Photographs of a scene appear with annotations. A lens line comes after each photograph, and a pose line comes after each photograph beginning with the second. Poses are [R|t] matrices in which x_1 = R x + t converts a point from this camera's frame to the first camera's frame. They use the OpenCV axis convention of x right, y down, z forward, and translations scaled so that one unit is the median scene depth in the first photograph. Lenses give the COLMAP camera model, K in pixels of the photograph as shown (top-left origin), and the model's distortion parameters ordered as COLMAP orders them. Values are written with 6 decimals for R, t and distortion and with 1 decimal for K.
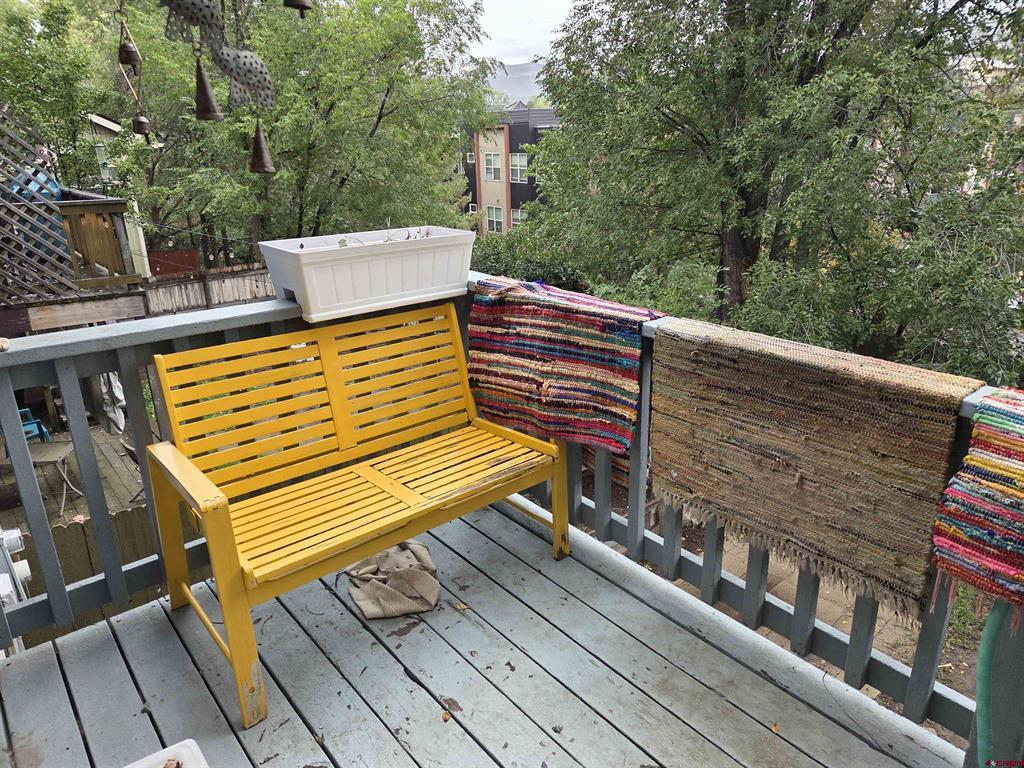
lens RADIAL K [[680.9, 0, 514.7], [0, 680.9, 364.9], [0, 0, 1]] dist [0.055848, -0.039354]
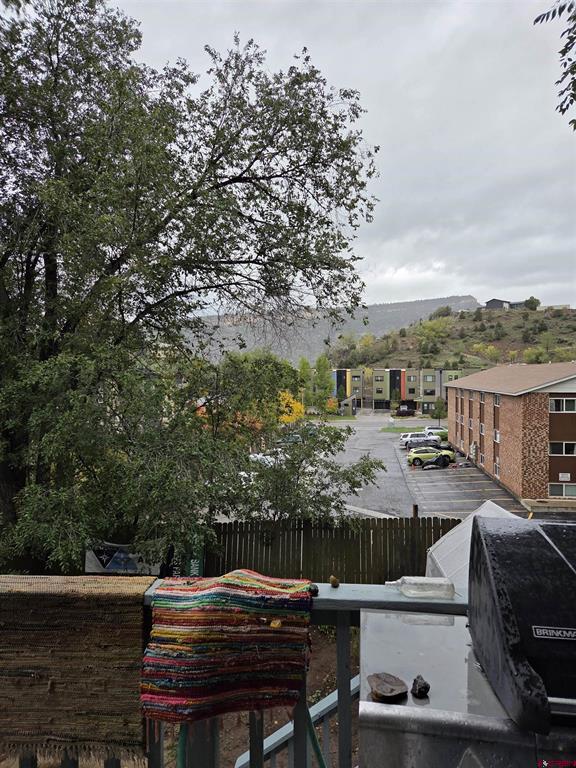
lens RADIAL K [[510.7, 0, 292.4], [0, 510.7, 389.4], [0, 0, 1]] dist [0.055848, -0.039354]
pose [[0.690543, 0.003763, 0.723281, 0.014762], [0.217193, 0.952758, -0.212319, -0.060636], [-0.689911, 0.303707, 0.657103, -0.136570]]
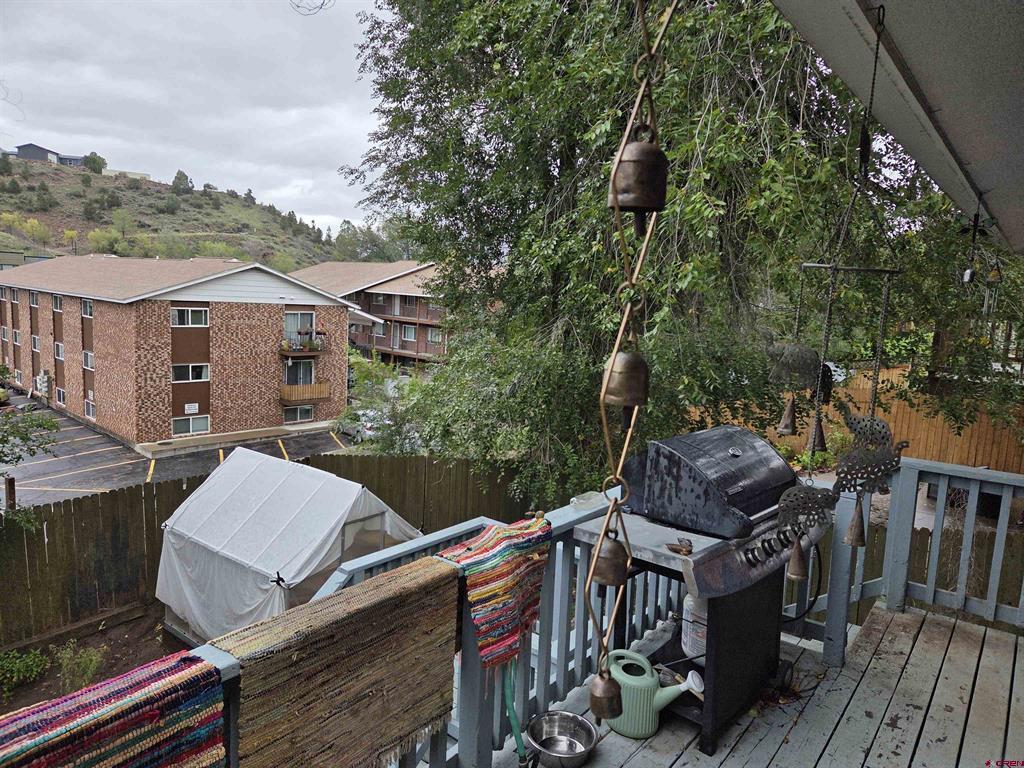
lens RADIAL K [[680.9, 0, 520.8], [0, 680.9, 382.9], [0, 0, 1]] dist [0.055848, -0.039354]
pose [[-0.213512, -0.114132, 0.970251, -0.742015], [0.265027, 0.949142, 0.169970, -0.494882], [-0.940305, 0.293434, -0.172405, 0.838320]]
